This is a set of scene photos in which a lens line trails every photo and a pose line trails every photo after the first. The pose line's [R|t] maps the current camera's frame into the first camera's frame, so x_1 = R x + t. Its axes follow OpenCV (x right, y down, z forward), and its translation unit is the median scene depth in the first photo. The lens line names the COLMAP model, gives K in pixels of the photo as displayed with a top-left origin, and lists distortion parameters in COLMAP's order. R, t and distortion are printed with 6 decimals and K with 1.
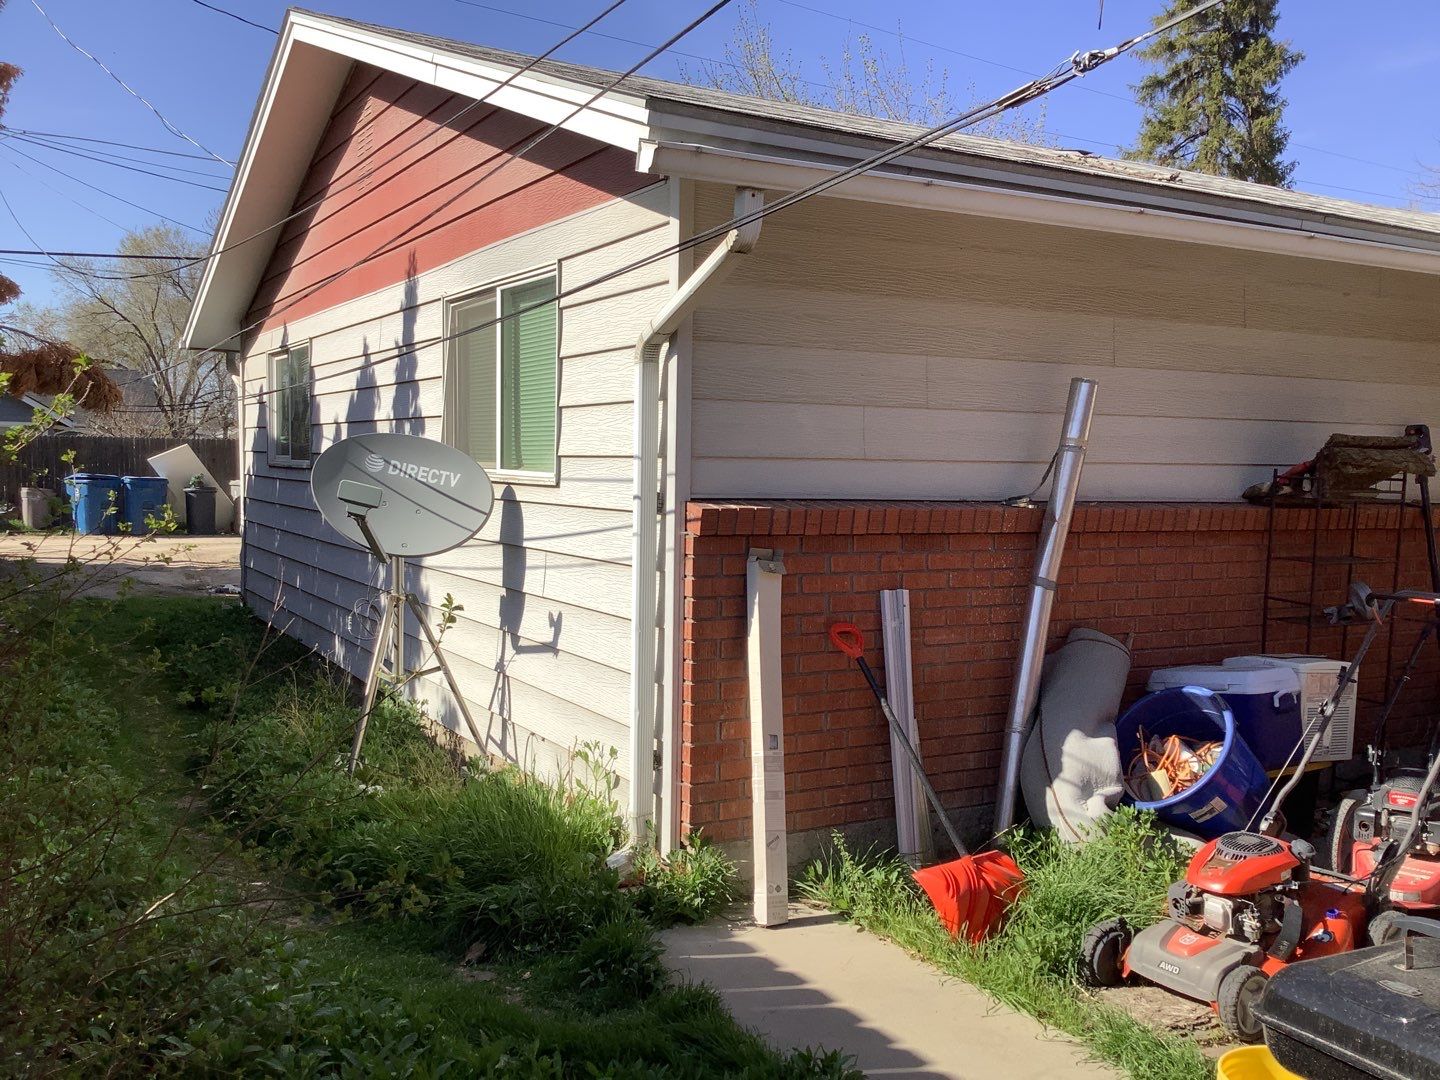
lens RADIAL K [[1313.3, 0, 714.6], [0, 1313.3, 542.3], [0, 0, 1]] dist [0.152146, -0.324039]
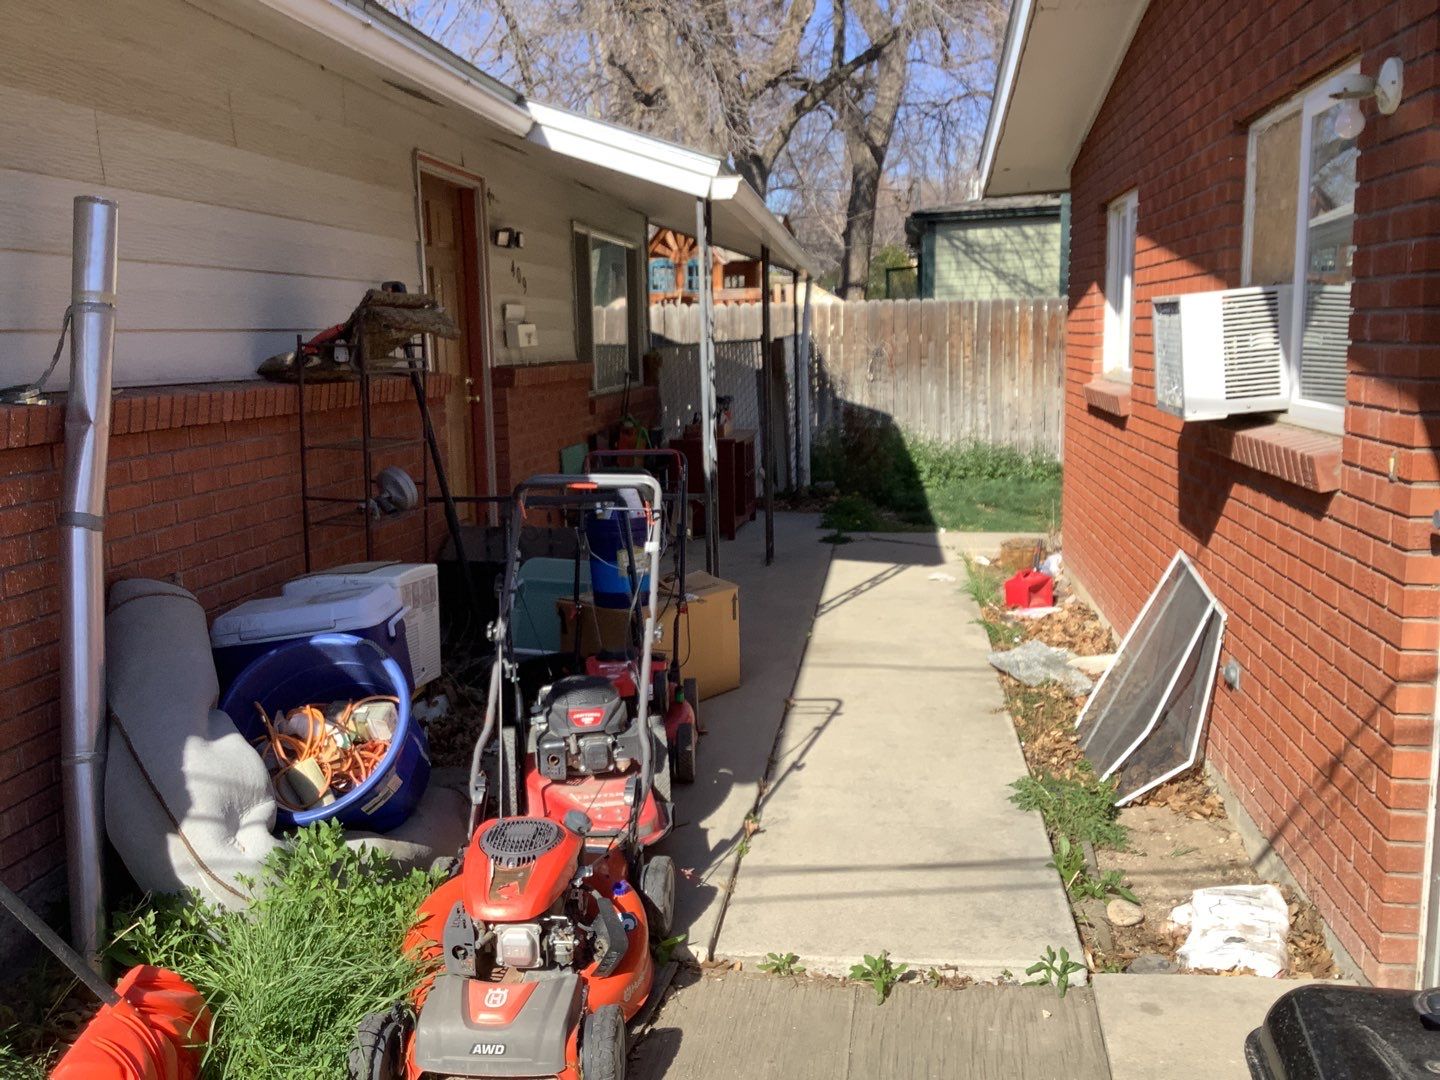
lens RADIAL K [[1313.3, 0, 714.6], [0, 1313.3, 542.3], [0, 0, 1]] dist [0.152146, -0.324039]
pose [[0.600681, -0.147724, 0.785722, -0.081240], [0.071896, 0.988780, 0.130937, -0.023096], [-0.796249, -0.022161, 0.604563, 0.395594]]
